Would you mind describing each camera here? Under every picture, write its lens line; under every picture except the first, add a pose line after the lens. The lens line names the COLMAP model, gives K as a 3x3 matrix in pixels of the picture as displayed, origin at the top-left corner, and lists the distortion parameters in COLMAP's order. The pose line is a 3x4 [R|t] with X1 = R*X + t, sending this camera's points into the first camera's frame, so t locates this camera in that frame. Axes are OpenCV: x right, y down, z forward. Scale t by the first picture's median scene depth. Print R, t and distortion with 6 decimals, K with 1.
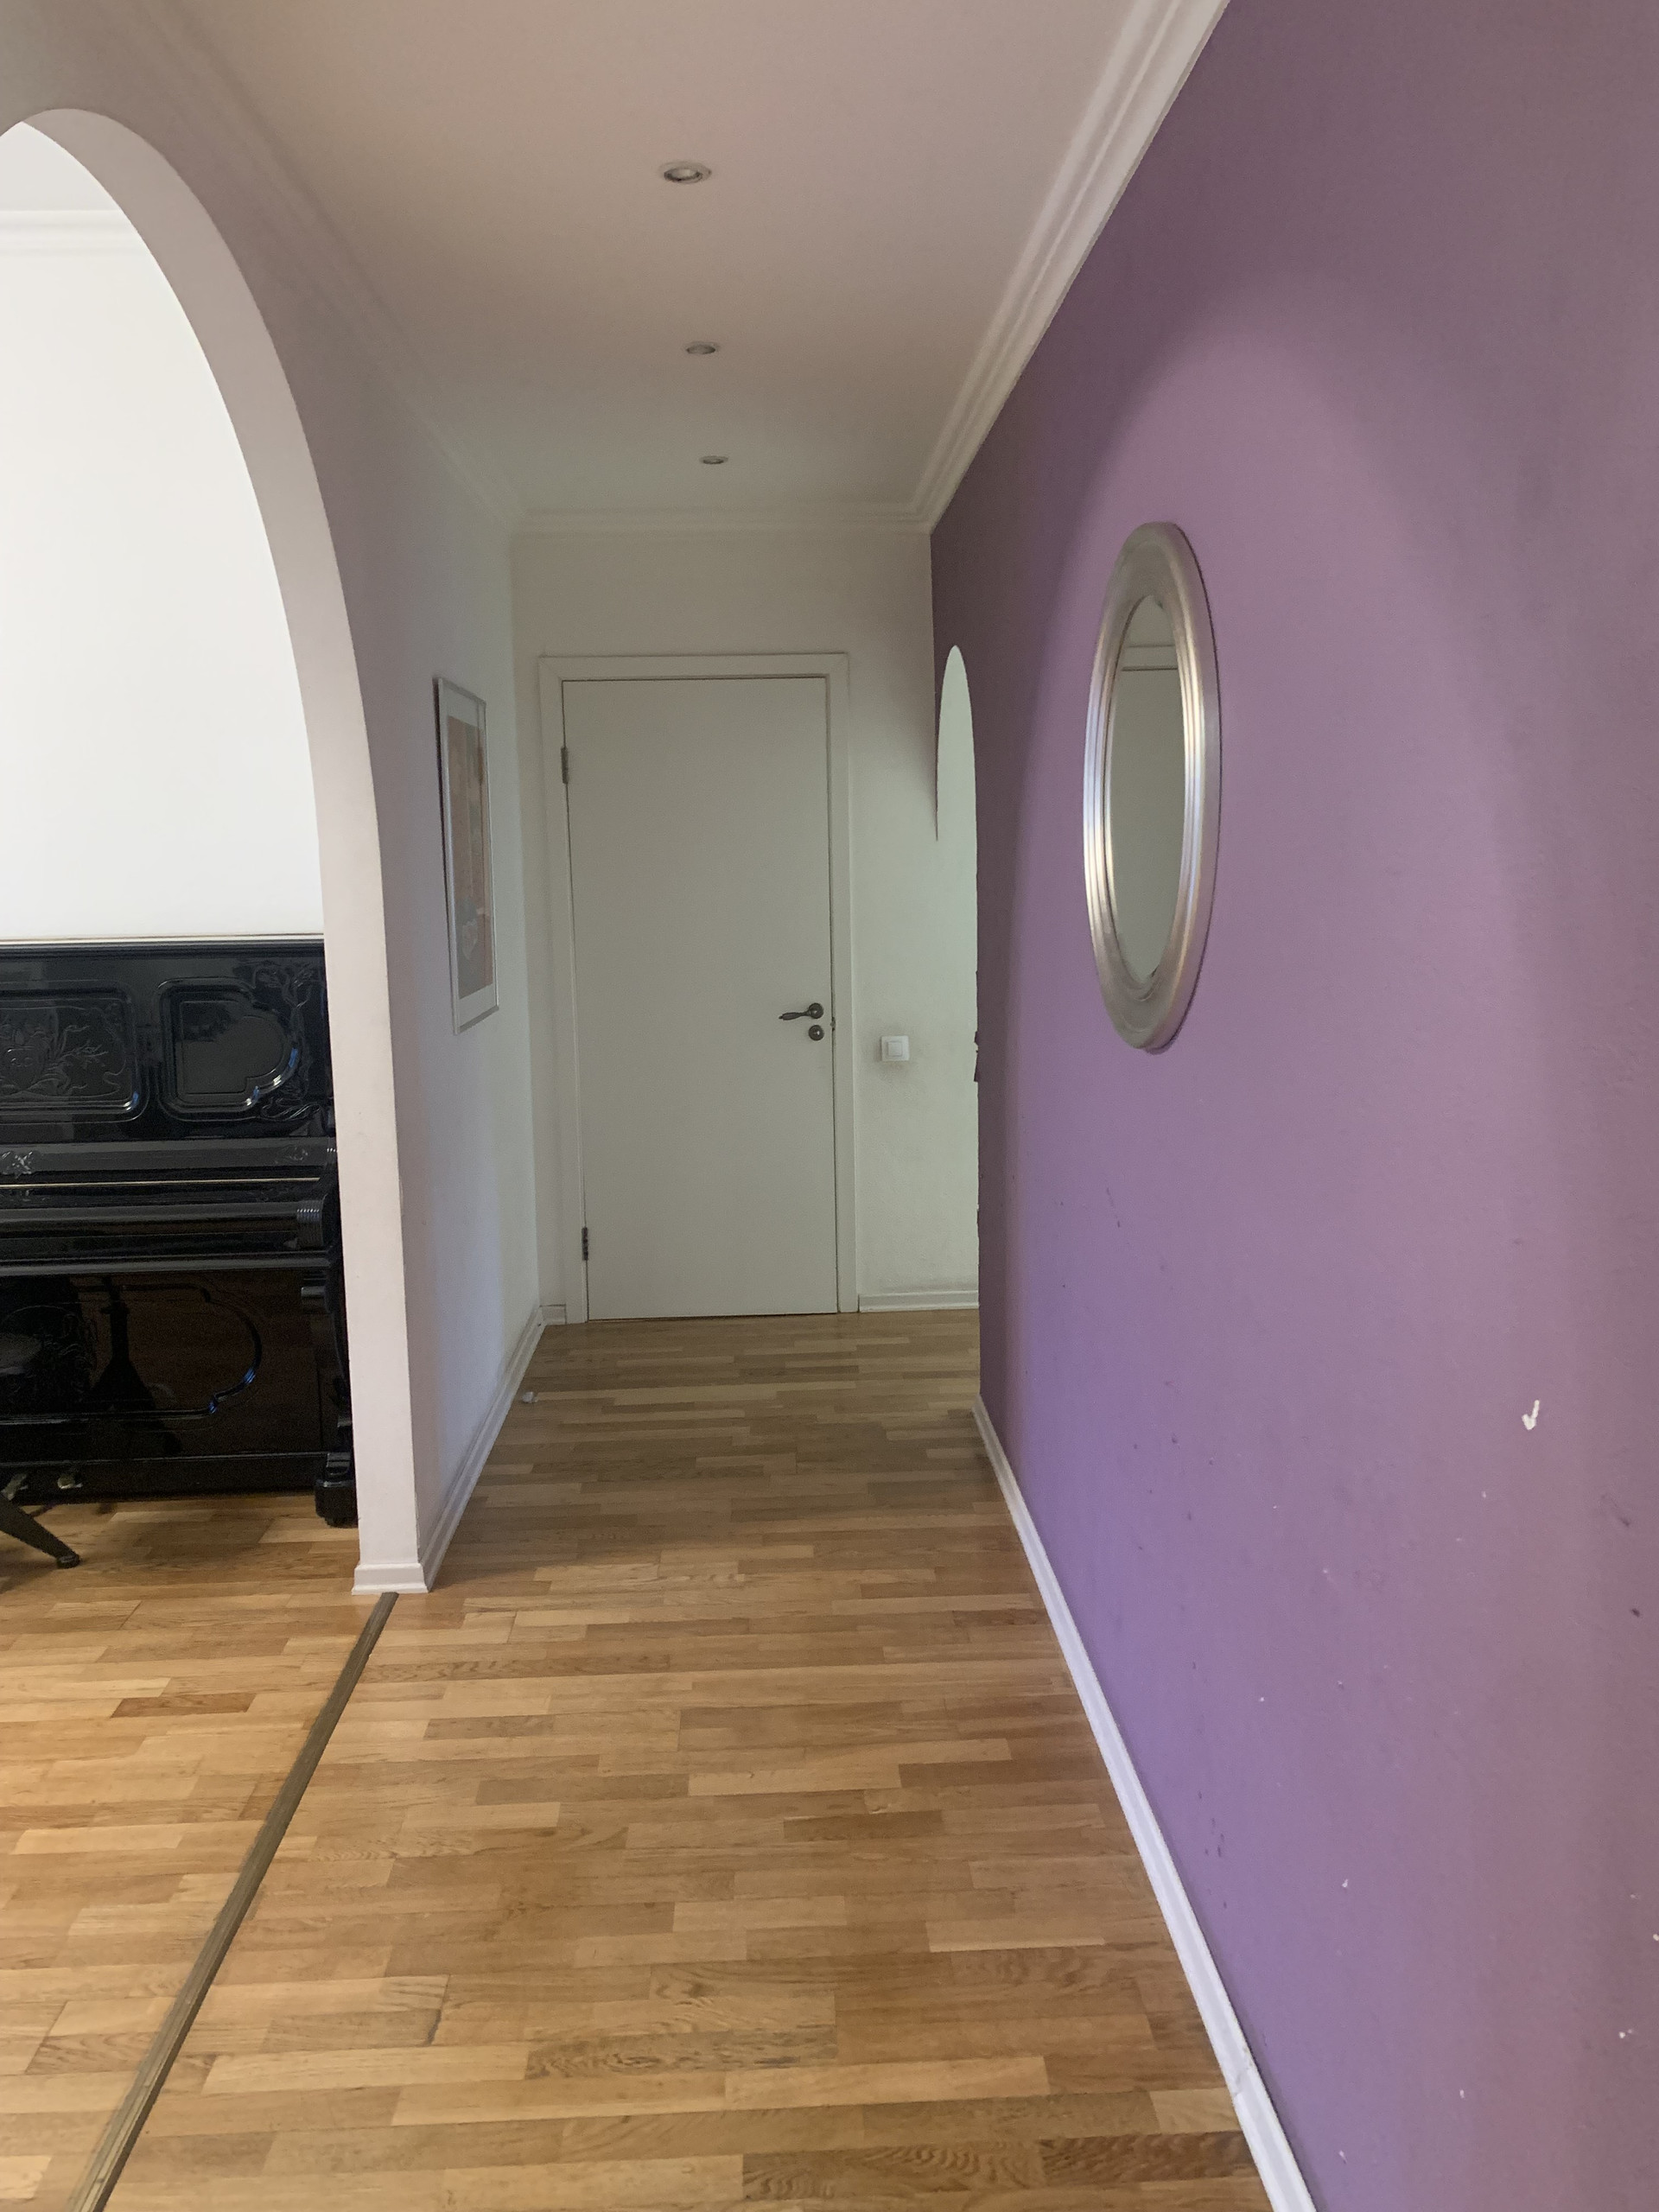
lens RADIAL K [[1688.3, 0, 829.5], [0, 1688.3, 1106.0], [0, 0, 1]] dist [0.004415, -0.006757]
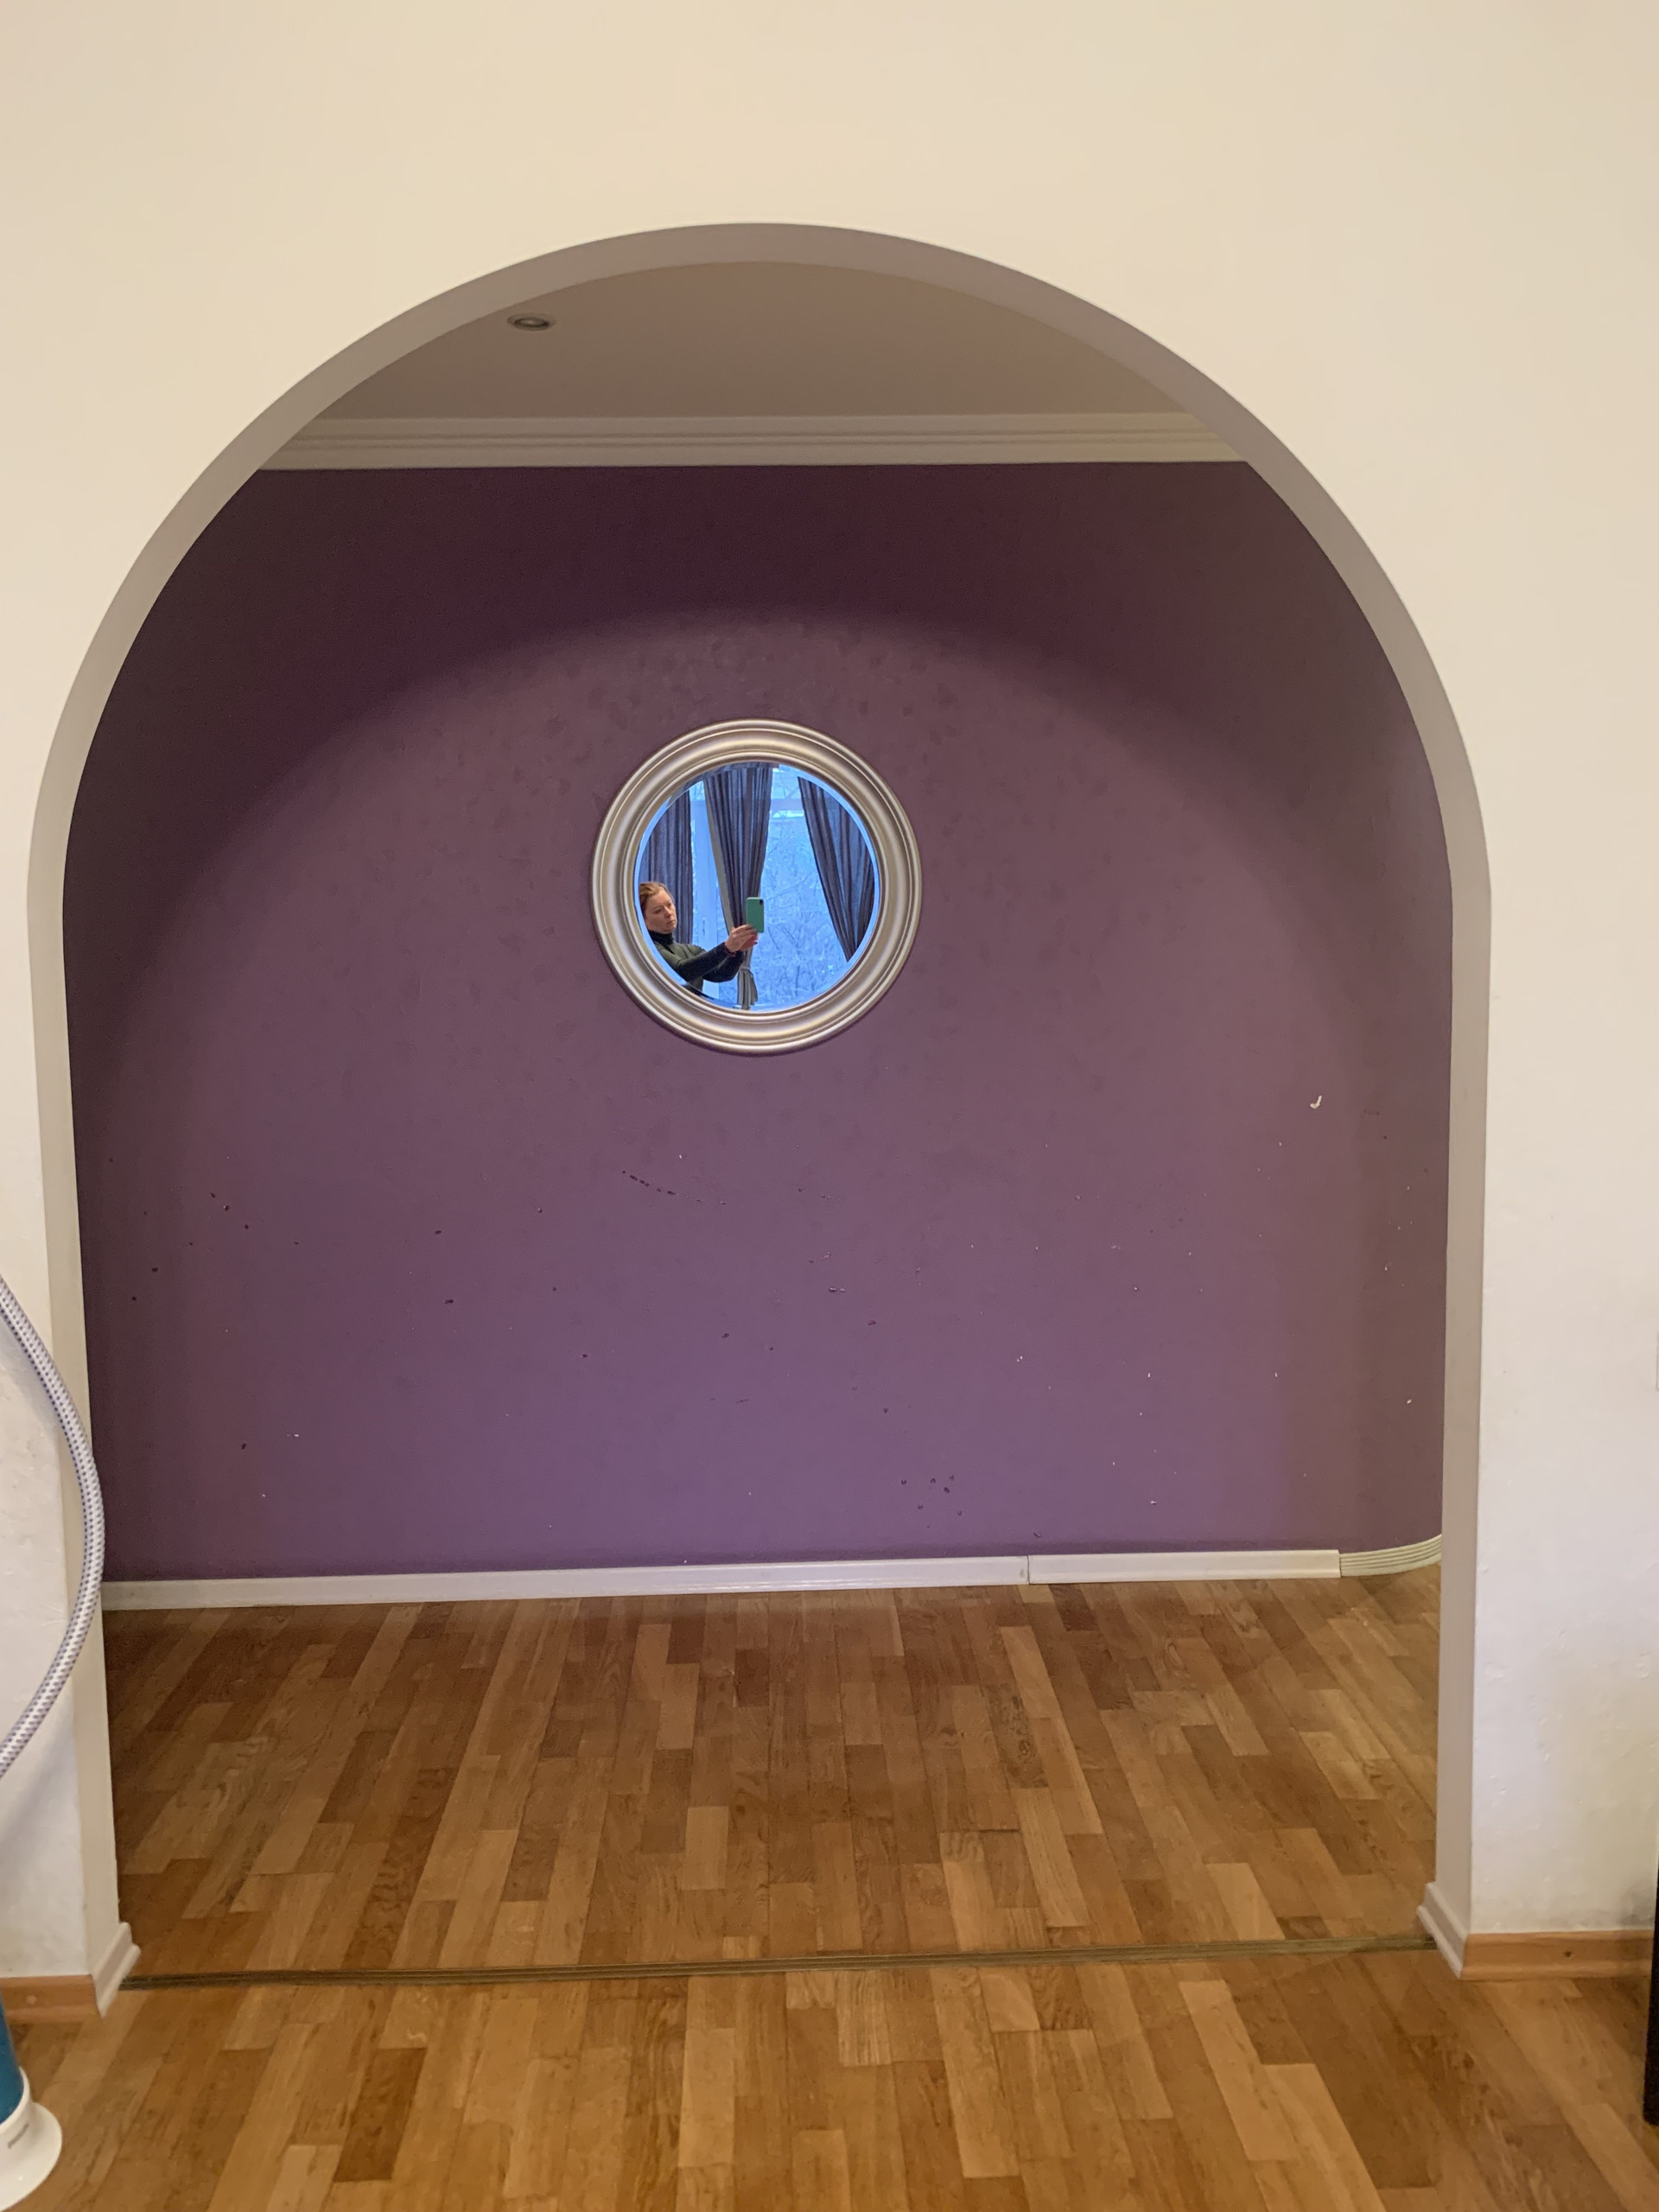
lens RADIAL K [[1688.3, 0, 829.5], [0, 1688.3, 1106.0], [0, 0, 1]] dist [0.004415, -0.006757]
pose [[0.001582, -0.096689, 0.995313, -1.175247], [0.163034, 0.982023, 0.095139, -0.107661], [-0.986619, 0.162120, 0.017317, 0.824803]]
